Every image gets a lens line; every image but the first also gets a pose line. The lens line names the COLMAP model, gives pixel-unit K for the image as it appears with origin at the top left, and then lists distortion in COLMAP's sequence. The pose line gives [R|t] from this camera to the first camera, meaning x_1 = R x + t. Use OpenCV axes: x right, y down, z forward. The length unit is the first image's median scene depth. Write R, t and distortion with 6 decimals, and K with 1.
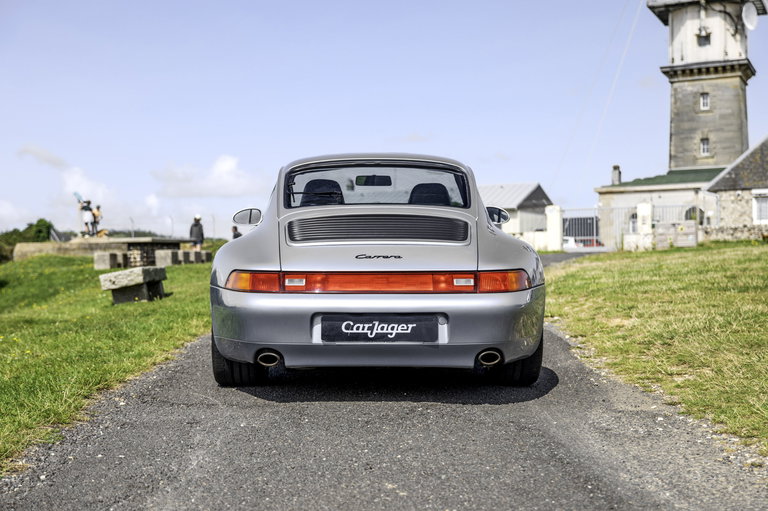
lens RADIAL K [[1081.9, 0, 392.7], [0, 1081.9, 257.0], [0, 0, 1]] dist [0.110514, 0.000000]
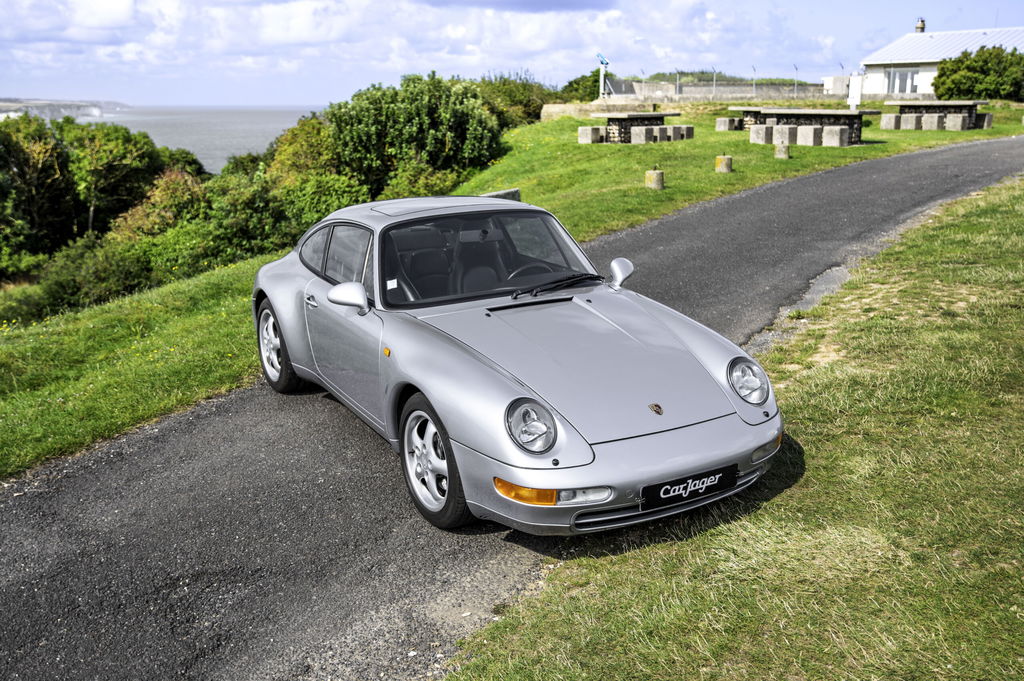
lens RADIAL K [[1030.0, 0, 514.4], [0, 1030.0, 346.0], [0, 0, 1]] dist [0.015010, 0.000000]
pose [[0.899791, 0.114516, -0.421024, 0.106861], [-0.005882, 0.968039, 0.250730, -0.046838], [0.436281, -0.223128, 0.871707, 0.071328]]
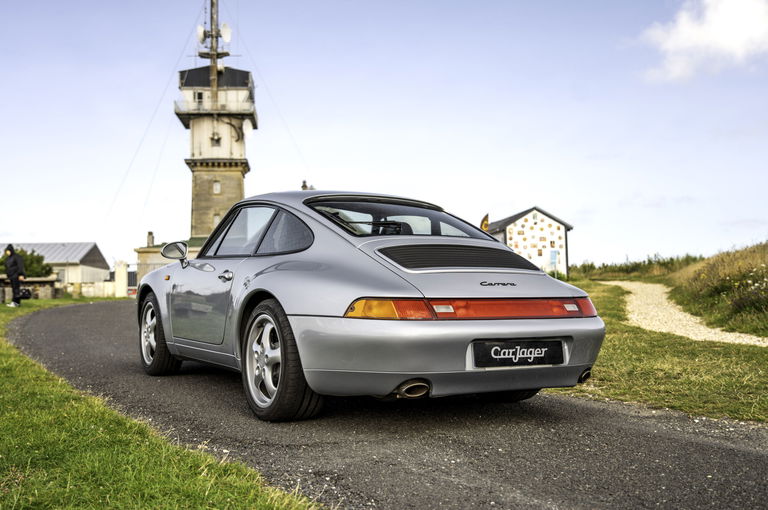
lens RADIAL K [[818.2, 0, 384.2], [0, 818.2, 256.7], [0, 0, 1]] dist [0.020897, 0.000000]
pose [[0.866199, 0.024970, 0.499075, -0.087700], [0.003875, 0.998385, -0.056676, 0.003116], [-0.499684, 0.051026, 0.864703, 0.066425]]
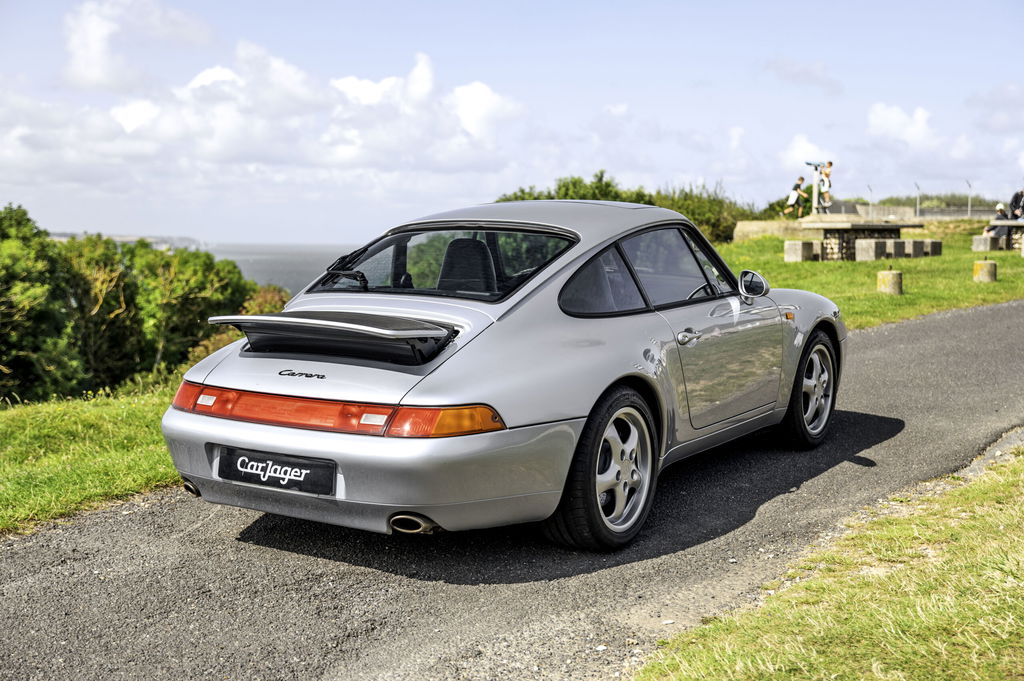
lens RADIAL K [[1372.3, 0, 513.3], [0, 1372.3, 335.8], [0, 0, 1]] dist [0.090403, 0.000000]
pose [[0.835279, 0.061044, -0.546427, 0.113303], [-0.014902, 0.995966, 0.088486, -0.020431], [0.549624, -0.065768, 0.832819, 0.047869]]
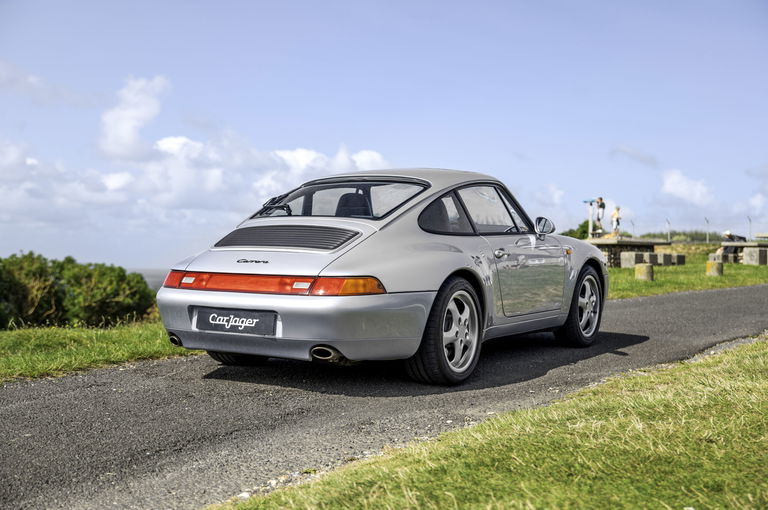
lens RADIAL K [[1081.9, 0, 383.2], [0, 1081.9, 250.8], [0, 0, 1]] dist [0.110514, 0.000000]
pose [[0.848537, 0.022837, -0.528643, 0.129050], [-0.025883, 0.999664, 0.001640, -0.003034], [0.528503, 0.012291, 0.848843, 0.012522]]
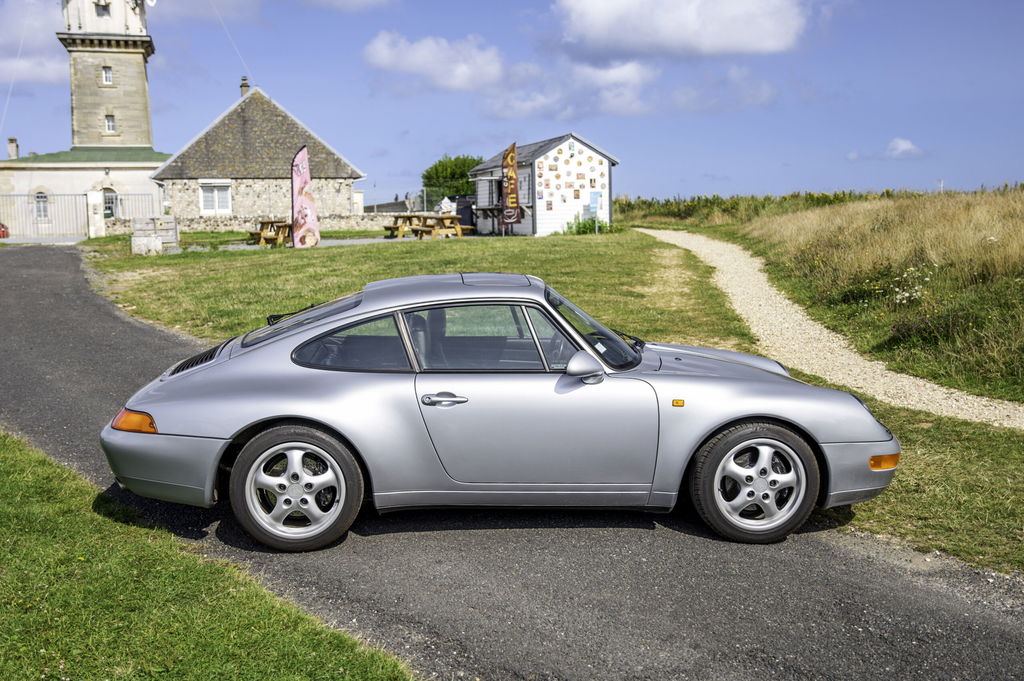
lens RADIAL K [[1069.7, 0, 510.6], [0, 1069.7, 333.9], [0, 0, 1]] dist [0.017160, 0.000000]
pose [[0.769316, -0.065074, 0.635545, -0.127037], [-0.000408, 0.994749, 0.102347, -0.032469], [-0.638868, -0.078996, 0.765250, 0.092123]]
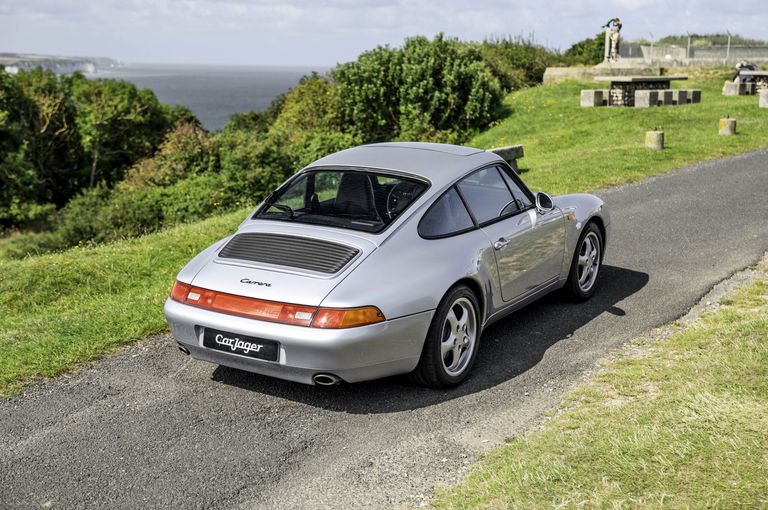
lens RADIAL K [[1081.9, 0, 384.6], [0, 1081.9, 257.2], [0, 0, 1]] dist [0.110514, 0.000000]
pose [[0.842755, 0.120794, -0.524569, 0.130597], [-0.018180, 0.980328, 0.196537, -0.047396], [0.537990, -0.156096, 0.828372, 0.013575]]
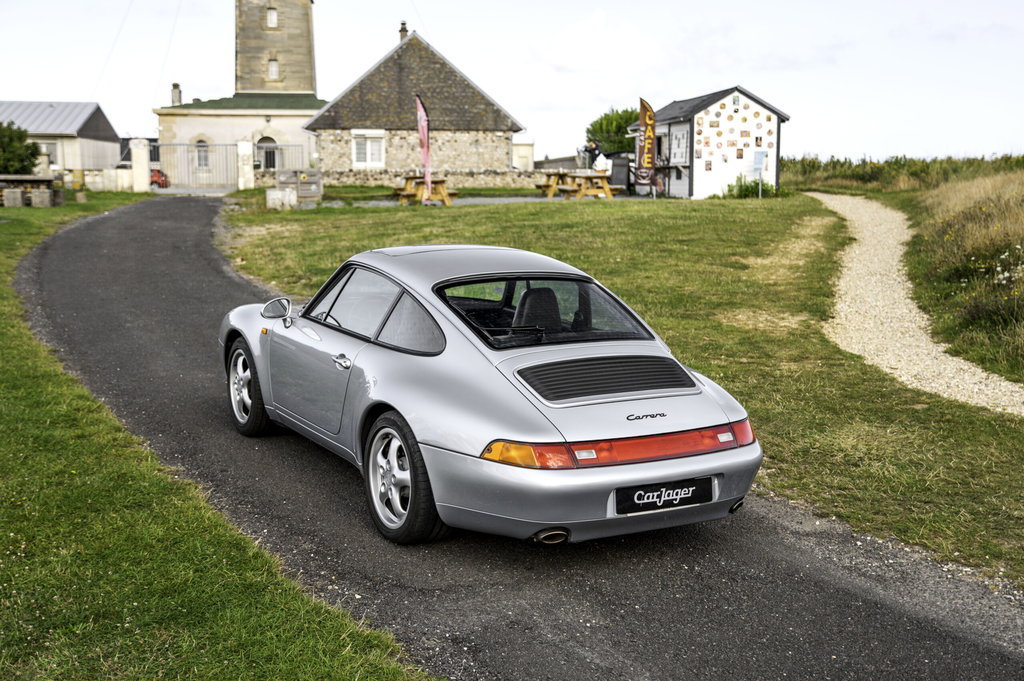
lens RADIAL K [[1192.4, 0, 516.7], [0, 1192.4, 341.3], [0, 0, 1]] dist [0.042973, 0.000000]
pose [[0.865601, -0.050356, 0.498196, -0.111802], [-0.020614, 0.990503, 0.135934, -0.036479], [-0.500310, -0.127934, 0.856343, 0.028544]]
